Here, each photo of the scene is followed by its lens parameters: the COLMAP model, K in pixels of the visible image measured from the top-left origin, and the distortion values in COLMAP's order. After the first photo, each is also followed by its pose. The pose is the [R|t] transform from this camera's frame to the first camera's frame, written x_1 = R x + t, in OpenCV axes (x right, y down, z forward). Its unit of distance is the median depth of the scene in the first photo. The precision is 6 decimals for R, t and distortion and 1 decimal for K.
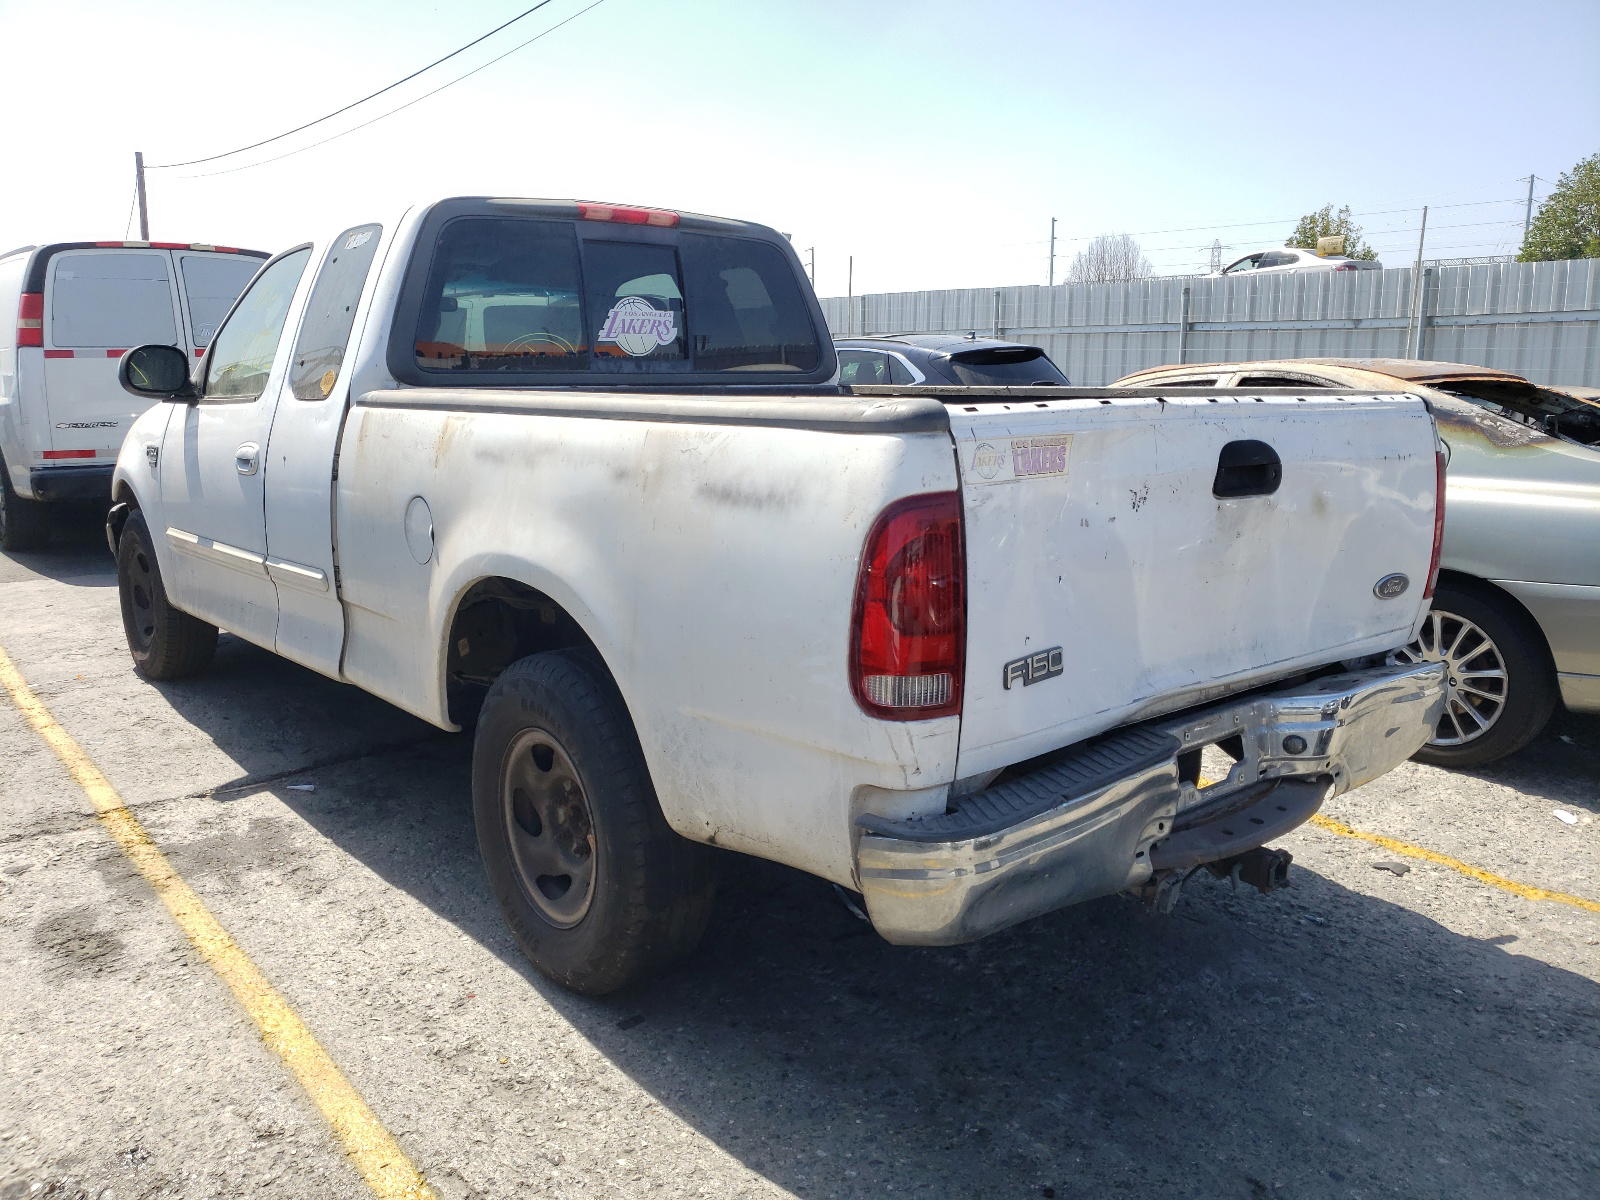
lens RADIAL K [[1249.9, 0, 802.9], [0, 1249.9, 590.3], [0, 0, 1]] dist [0.020759, -0.001640]
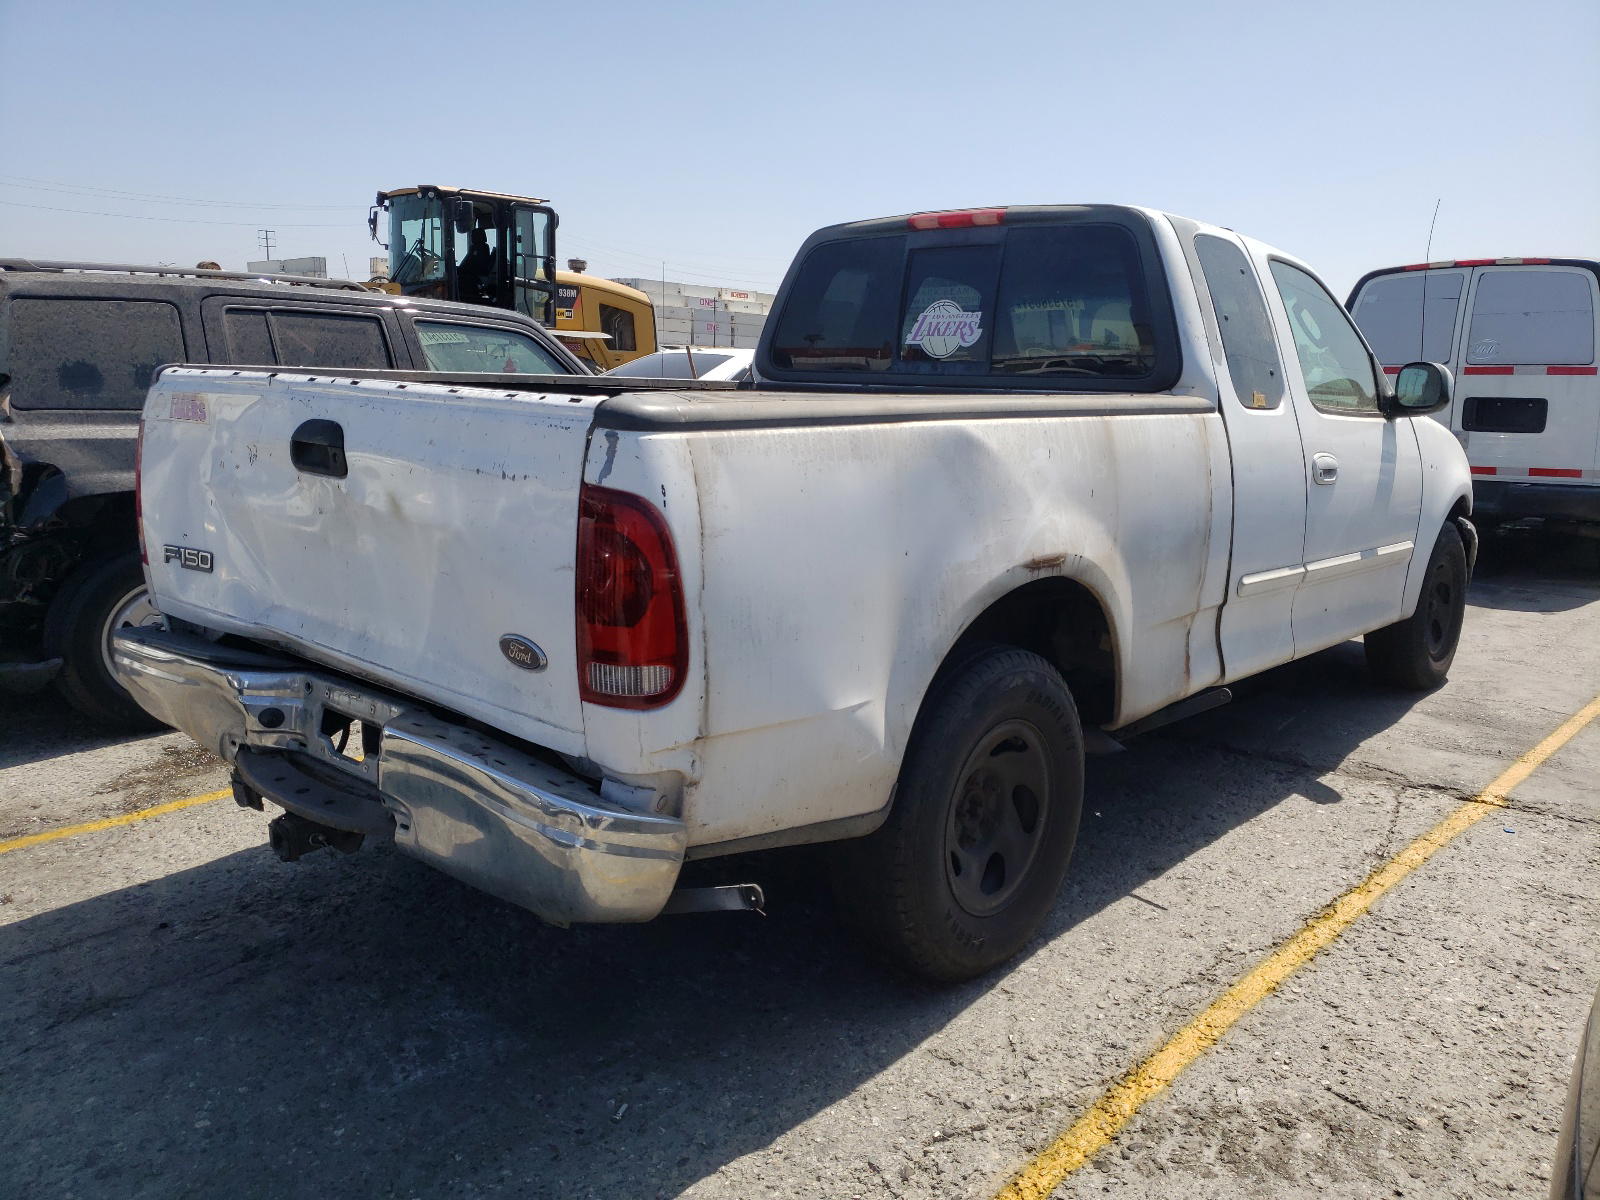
lens RADIAL K [[1249.9, 0, 807.6], [0, 1249.9, 587.0], [0, 0, 1]] dist [0.020759, -0.001640]
pose [[0.151228, 0.175300, -0.972831, 0.889496], [-0.202475, 0.968777, 0.143094, -0.132783], [0.967540, 0.175334, 0.181999, 0.757162]]
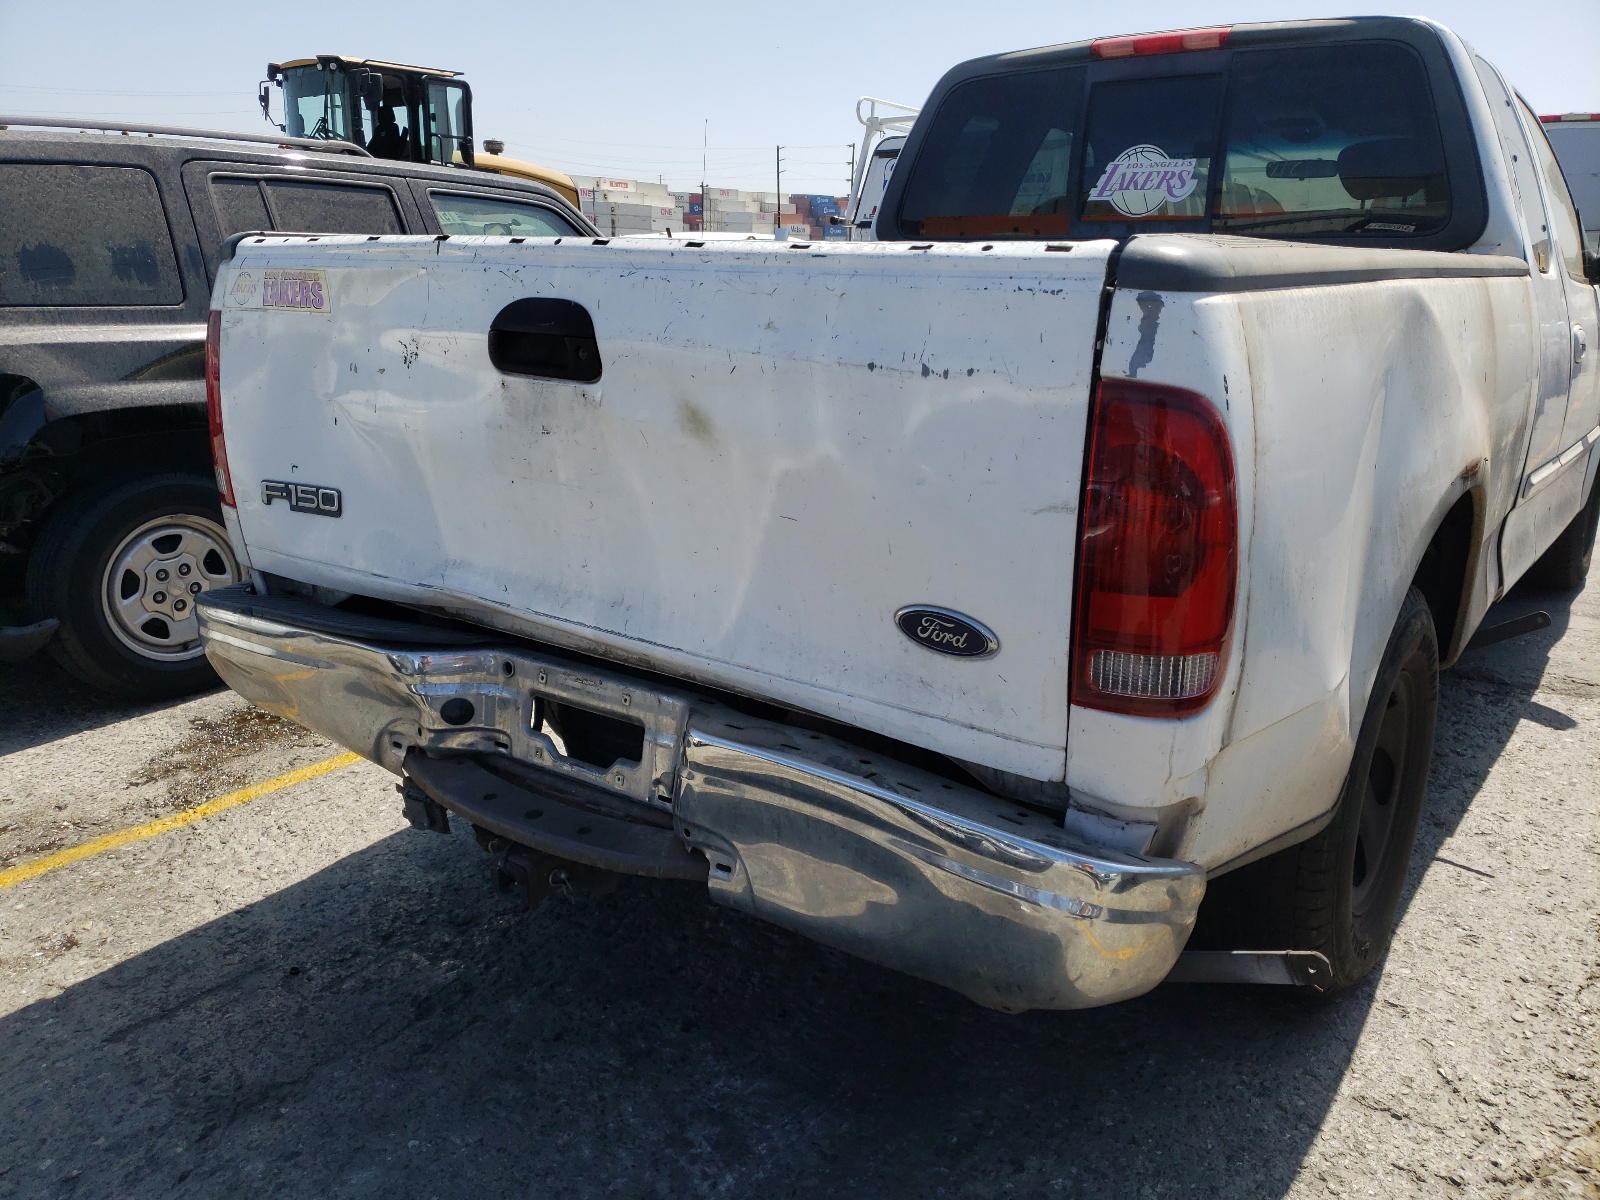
lens RADIAL K [[1249.9, 0, 793.5], [0, 1249.9, 612.7], [0, 0, 1]] dist [0.020759, -0.001640]
pose [[0.226058, 0.264352, -0.937559, 0.685825], [-0.181364, 0.957066, 0.226123, -0.083915], [0.957082, 0.118922, 0.264296, 0.600253]]
